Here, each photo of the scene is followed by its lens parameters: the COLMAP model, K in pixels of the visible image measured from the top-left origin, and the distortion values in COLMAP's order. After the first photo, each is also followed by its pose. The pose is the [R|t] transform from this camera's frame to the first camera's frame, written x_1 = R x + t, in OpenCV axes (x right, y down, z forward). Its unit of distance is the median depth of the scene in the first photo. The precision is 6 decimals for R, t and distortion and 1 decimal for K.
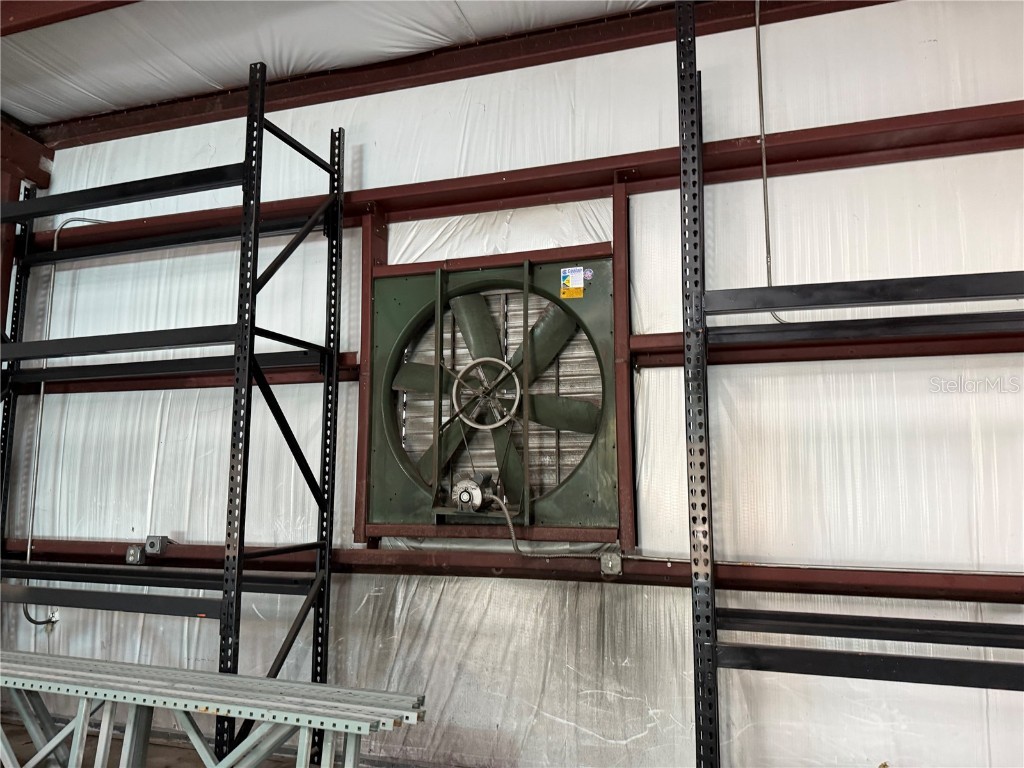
lens RADIAL K [[719.1, 0, 512.3], [0, 719.1, 375.8], [0, 0, 1]] dist [0.062663, -0.086419]
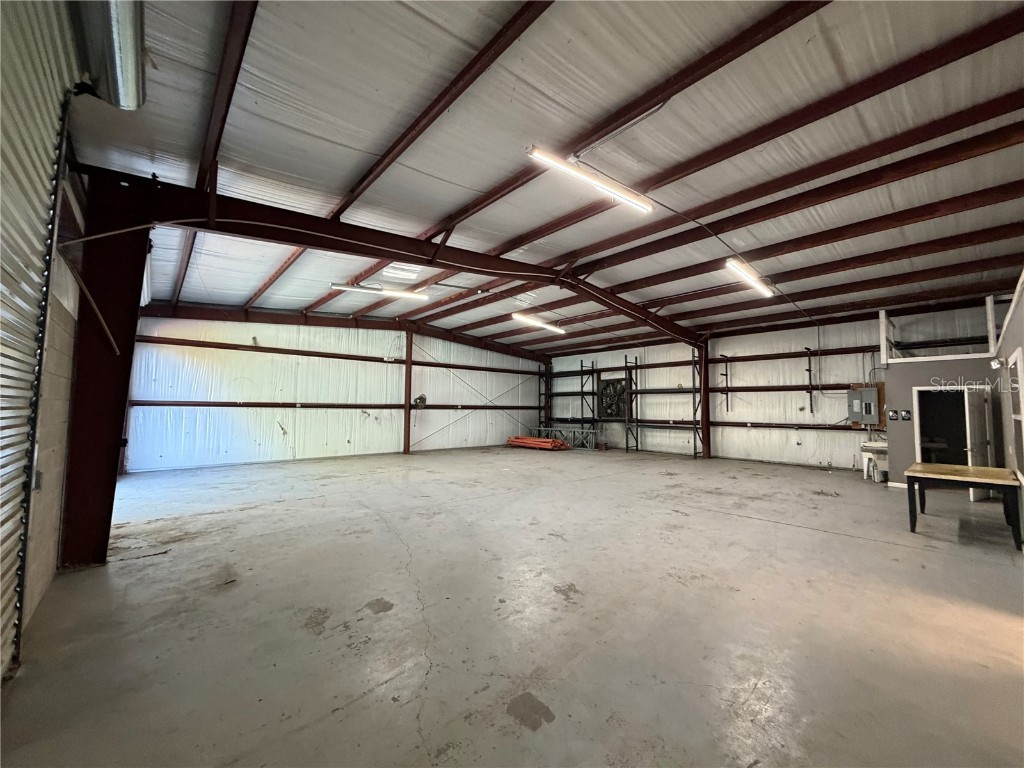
lens RADIAL K [[409.1, 0, 508.6], [0, 409.1, 384.3], [0, 0, 1]] dist [-0.001284, 0.000669]
pose [[0.861927, -0.026554, -0.506336, 1.145482], [0.066382, 0.995942, 0.060769, -0.433600], [0.502668, -0.085990, 0.860192, -3.080980]]
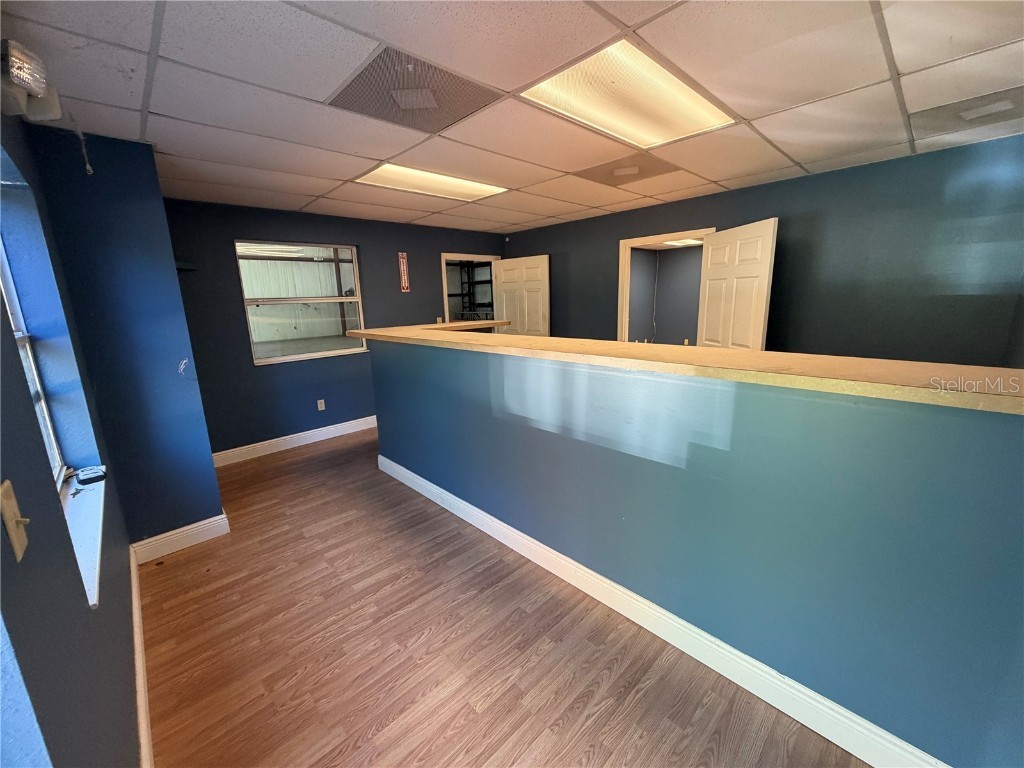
lens RADIAL K [[409.1, 0, 506.0], [0, 409.1, 380.9], [0, 0, 1]] dist [-0.001284, 0.000669]
pose [[0.878545, 0.068708, -0.472691, 2.267487], [0.098765, 0.942085, 0.320502, -0.477664], [0.467337, -0.328261, 0.820878, -3.542059]]
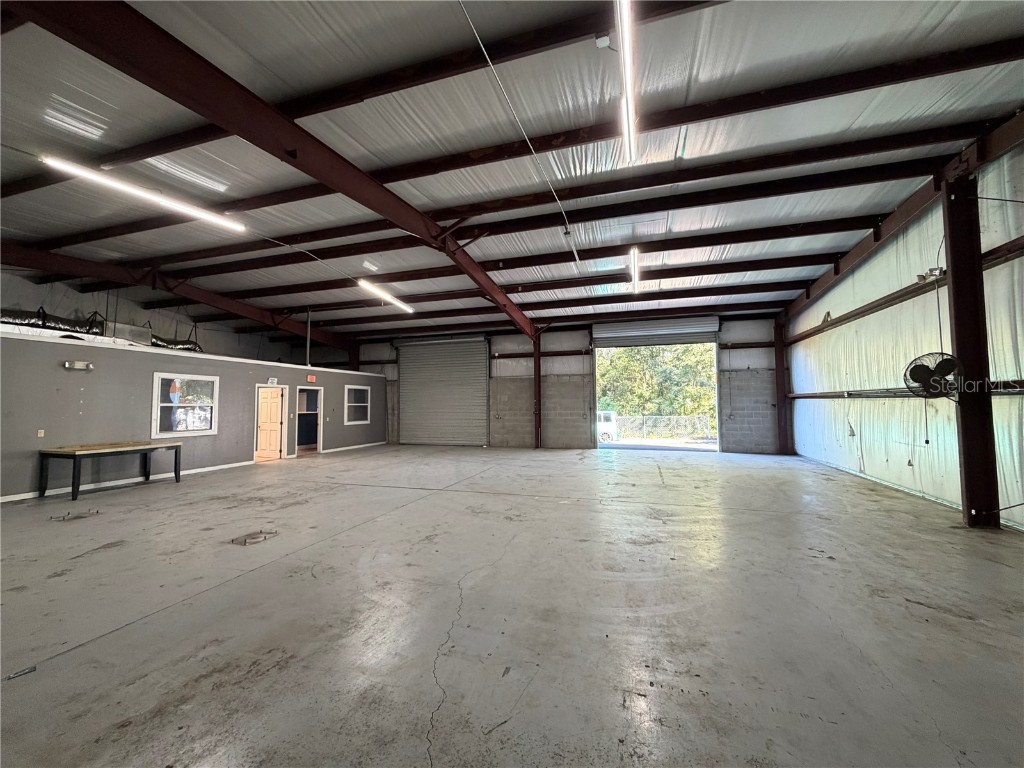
lens RADIAL K [[409.1, 0, 507.9], [0, 409.1, 383.1], [0, 0, 1]] dist [-0.001284, 0.000669]
pose [[0.999873, -0.013876, 0.007901, 0.505517], [0.013021, 0.994951, 0.099518, -0.408487], [-0.009242, -0.099403, 0.995004, -2.756980]]
